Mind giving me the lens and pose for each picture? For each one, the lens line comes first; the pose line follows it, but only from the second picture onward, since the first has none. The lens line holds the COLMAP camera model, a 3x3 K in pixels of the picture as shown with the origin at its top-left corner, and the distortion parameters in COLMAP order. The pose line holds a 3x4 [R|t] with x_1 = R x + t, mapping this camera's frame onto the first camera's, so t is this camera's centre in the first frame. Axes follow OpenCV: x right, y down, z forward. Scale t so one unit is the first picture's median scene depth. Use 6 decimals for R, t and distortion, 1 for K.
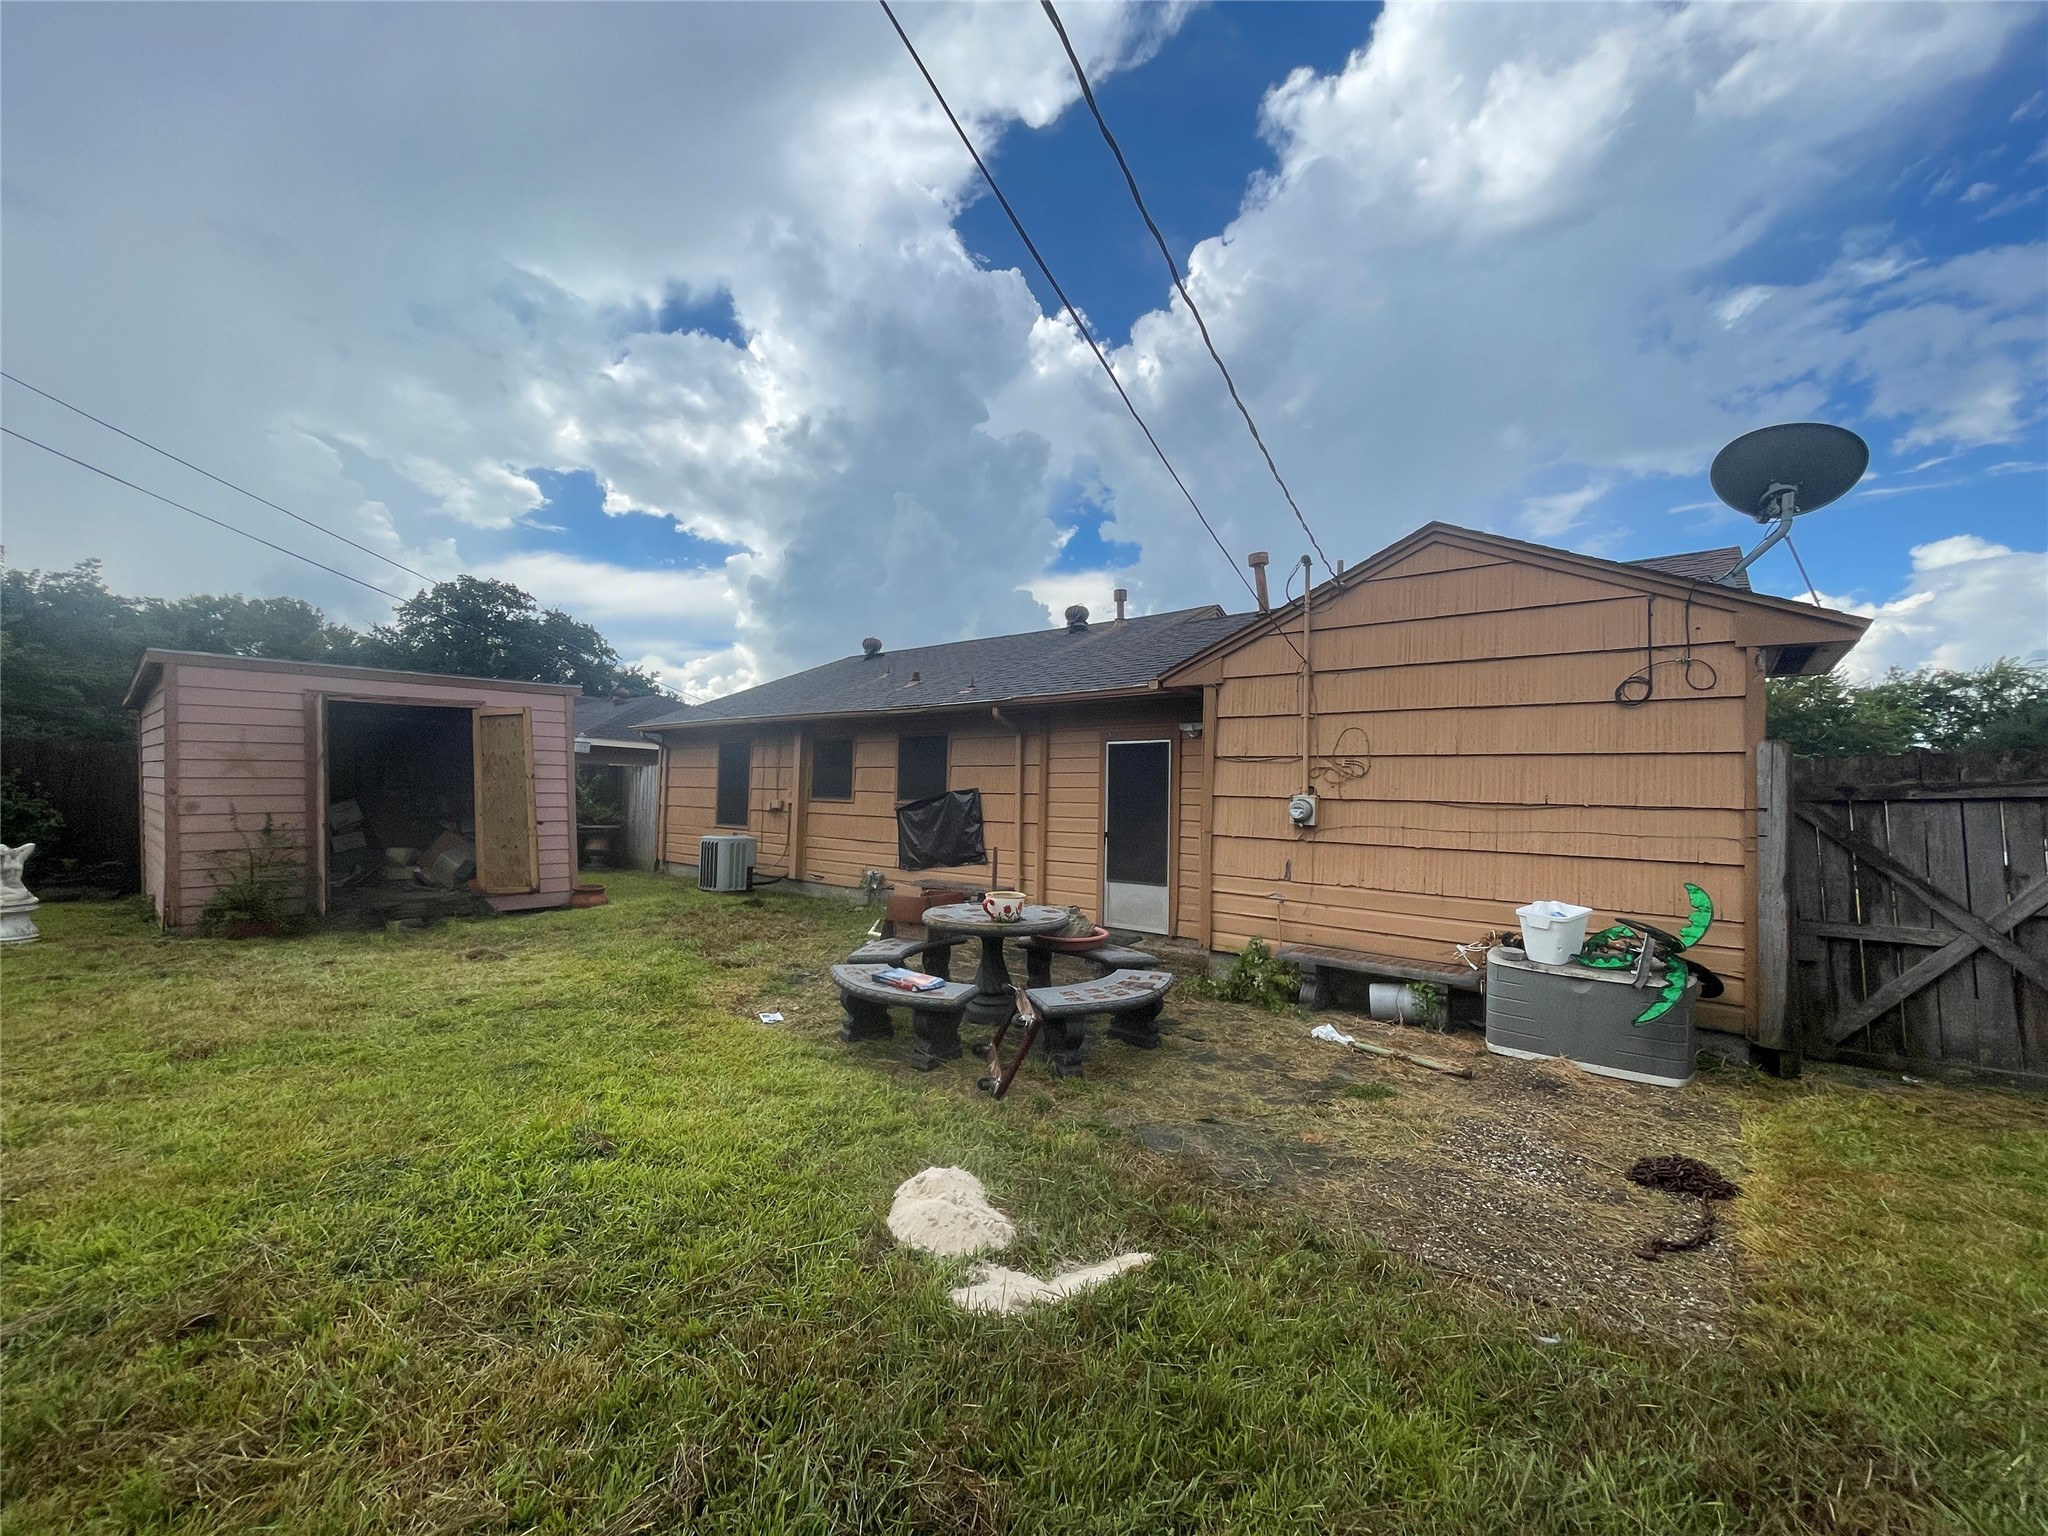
lens RADIAL K [[823.6, 0, 1024.0], [0, 823.6, 768.0], [0, 0, 1]] dist [0.000354, 0.000035]
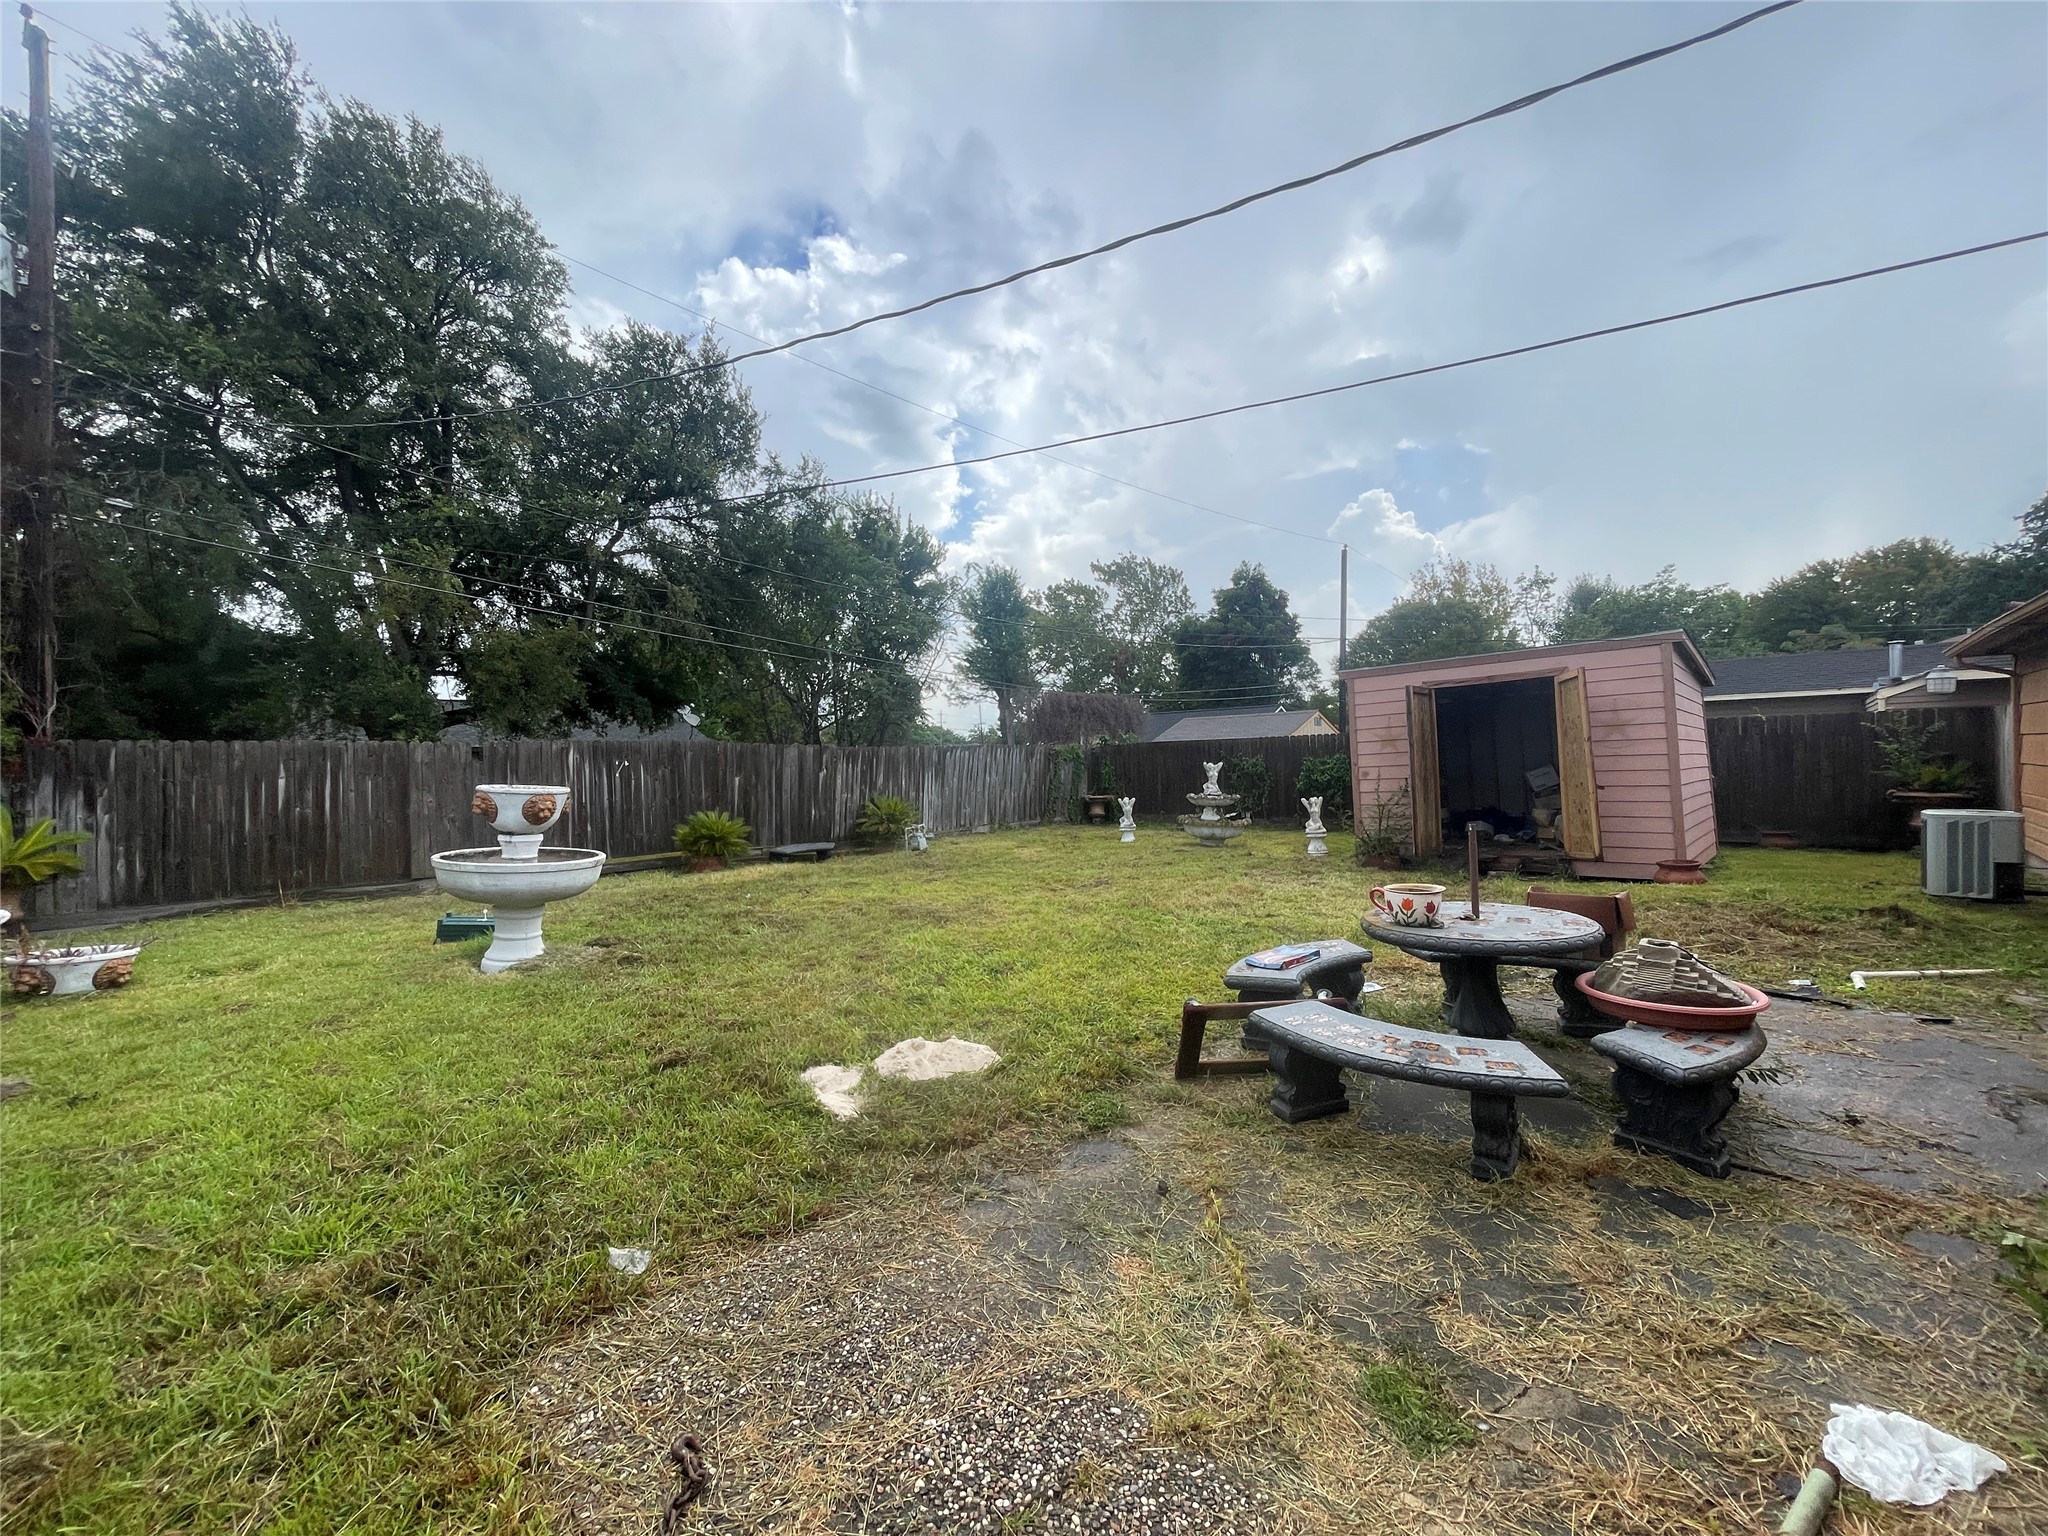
lens RADIAL K [[823.6, 0, 1024.0], [0, 823.6, 768.0], [0, 0, 1]] dist [0.000354, 0.000035]
pose [[-0.059308, -0.015181, -0.998124, 0.832462], [0.060948, 0.997964, -0.018800, 0.043985], [0.996377, -0.061949, -0.058262, 0.794809]]
